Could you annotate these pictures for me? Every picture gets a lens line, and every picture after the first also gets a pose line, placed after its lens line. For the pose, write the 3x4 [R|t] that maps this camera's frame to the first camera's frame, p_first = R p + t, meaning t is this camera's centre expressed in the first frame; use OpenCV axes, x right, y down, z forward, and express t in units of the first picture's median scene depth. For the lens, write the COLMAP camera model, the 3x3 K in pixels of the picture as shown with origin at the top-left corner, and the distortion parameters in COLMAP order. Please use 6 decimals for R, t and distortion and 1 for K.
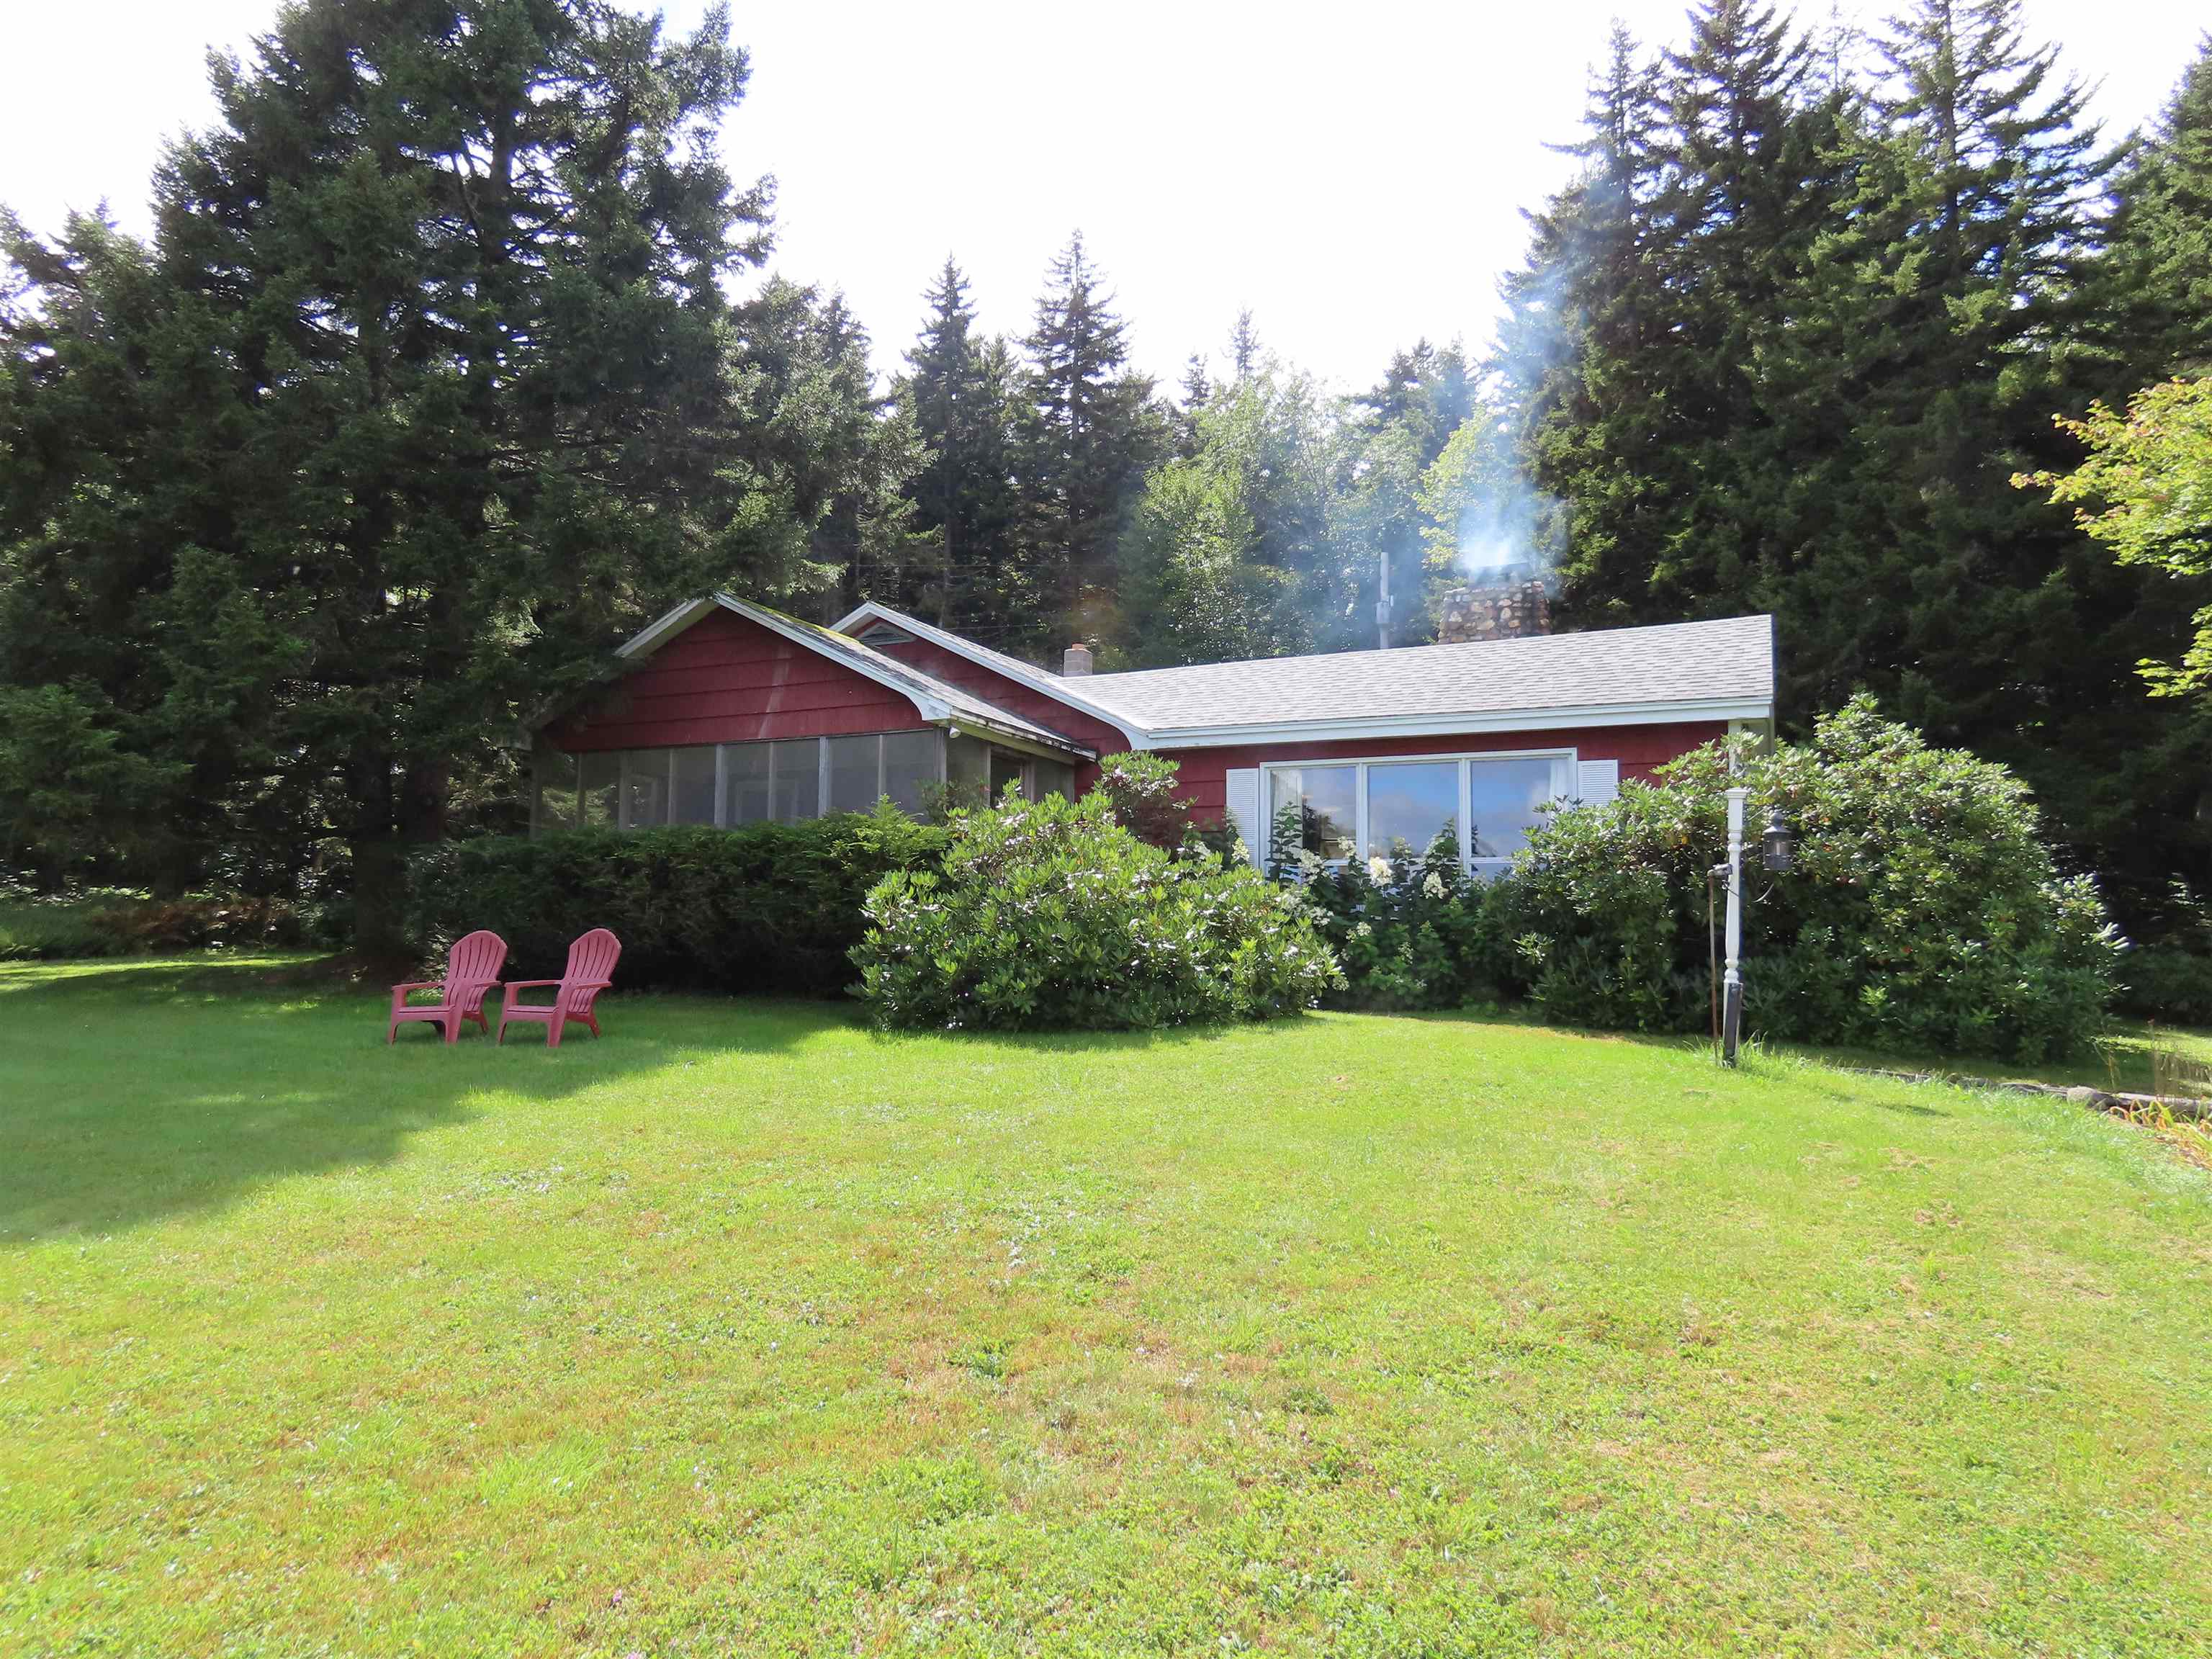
lens RADIAL K [[1405.9, 0, 1072.1], [0, 1405.9, 840.1], [0, 0, 1]] dist [-0.007806, -0.002370]
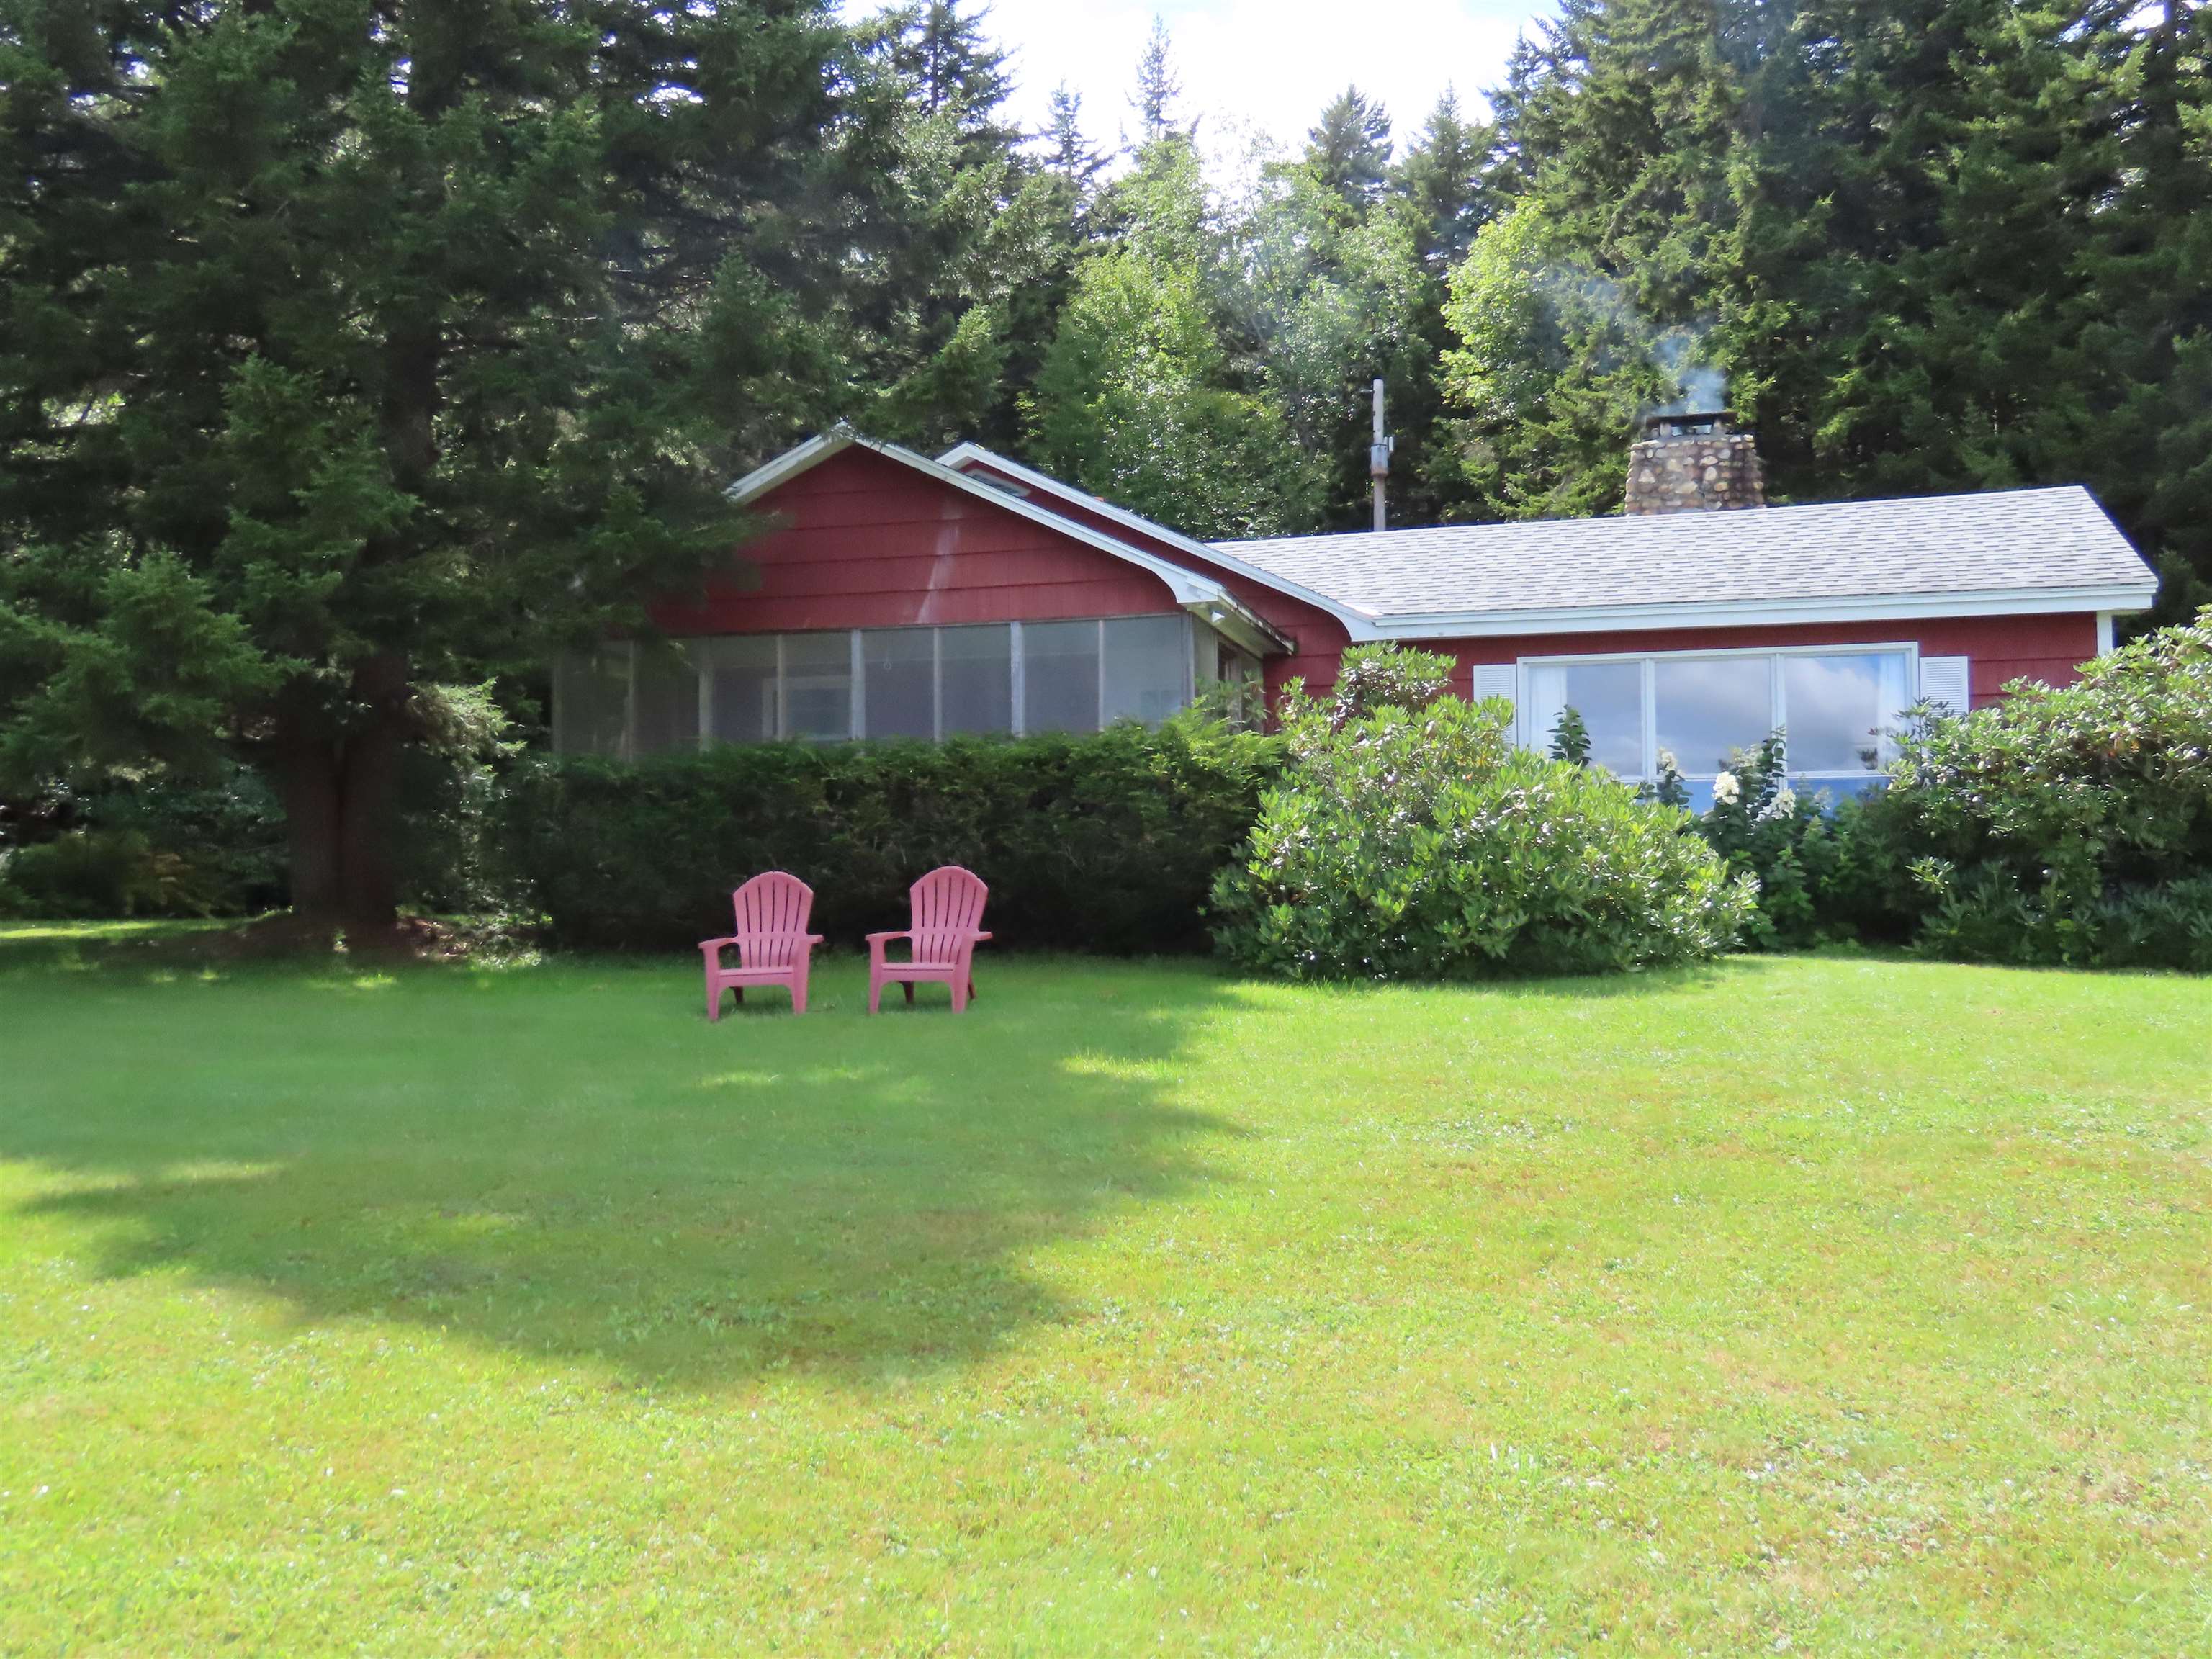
lens RADIAL K [[1937.1, 0, 1090.1], [0, 1937.1, 843.3], [0, 0, 1]] dist [0.027347, -0.033304]
pose [[0.981929, -0.014153, 0.188719, -0.325541], [0.005735, 0.998967, 0.045080, 0.000470], [-0.189162, -0.043183, 0.980996, -0.061970]]
